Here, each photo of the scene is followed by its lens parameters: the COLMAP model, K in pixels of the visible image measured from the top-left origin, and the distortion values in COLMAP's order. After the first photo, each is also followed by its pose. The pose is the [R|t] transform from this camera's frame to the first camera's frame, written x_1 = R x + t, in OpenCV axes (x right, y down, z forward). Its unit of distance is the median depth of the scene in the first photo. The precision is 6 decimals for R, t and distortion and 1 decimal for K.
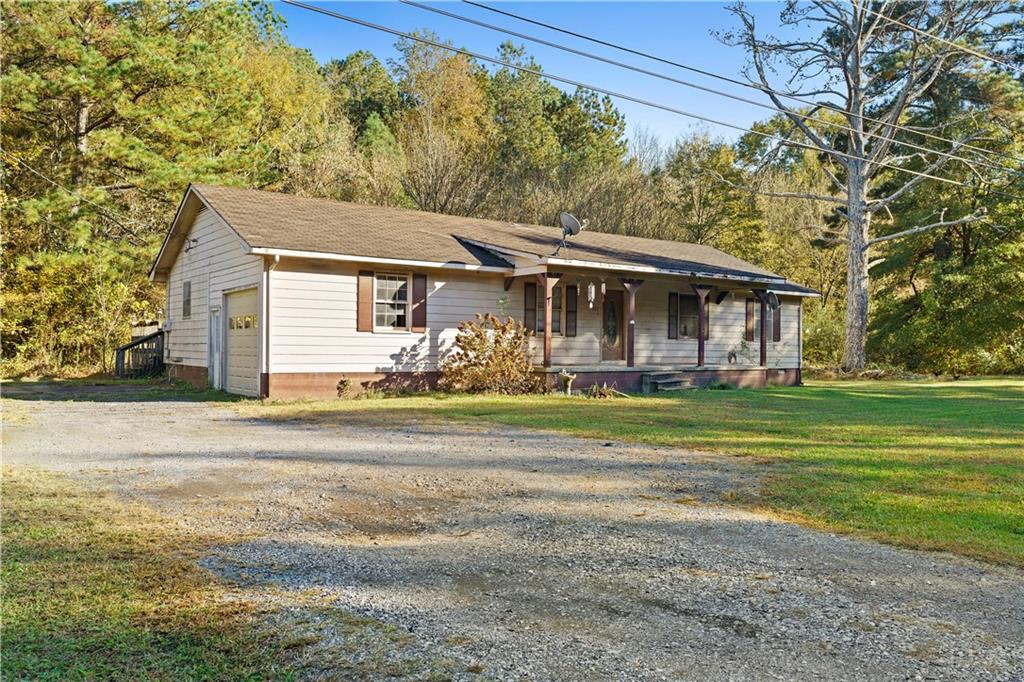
lens RADIAL K [[821.5, 0, 512.0], [0, 821.5, 341.0], [0, 0, 1]] dist [0.009587, 0.002660]
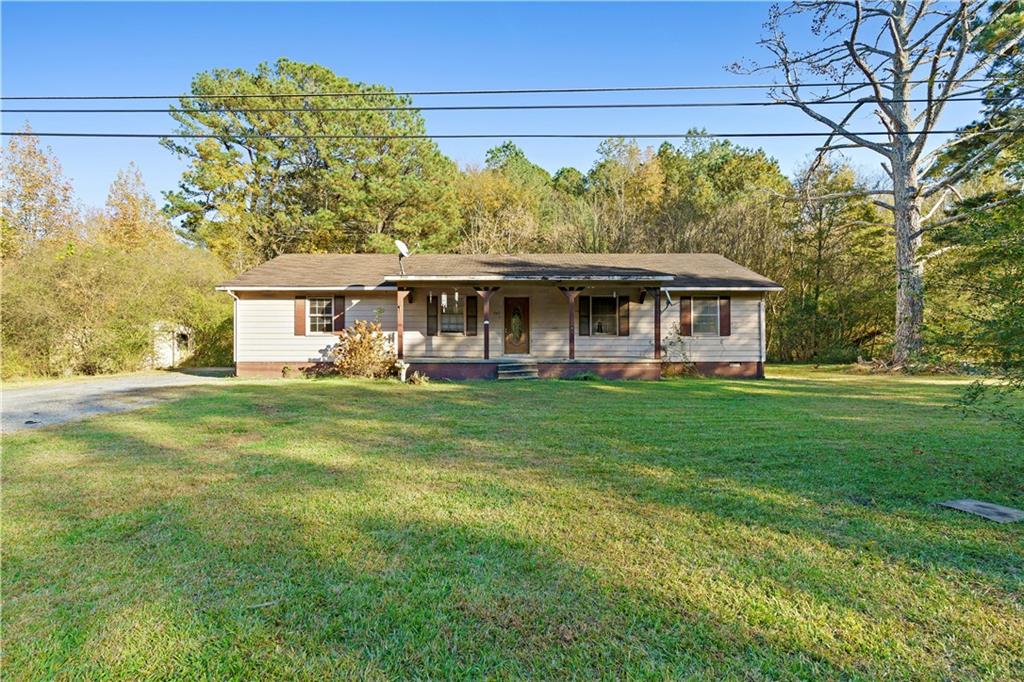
lens RADIAL K [[467.4, 0, 512.0], [0, 467.4, 341.0], [0, 0, 1]] dist [-0.000593, -0.000020]
pose [[0.811548, -0.016019, -0.584066, 0.625296], [0.014257, 0.999869, -0.007614, 0.011237], [0.584112, -0.002147, 0.811670, 0.492639]]
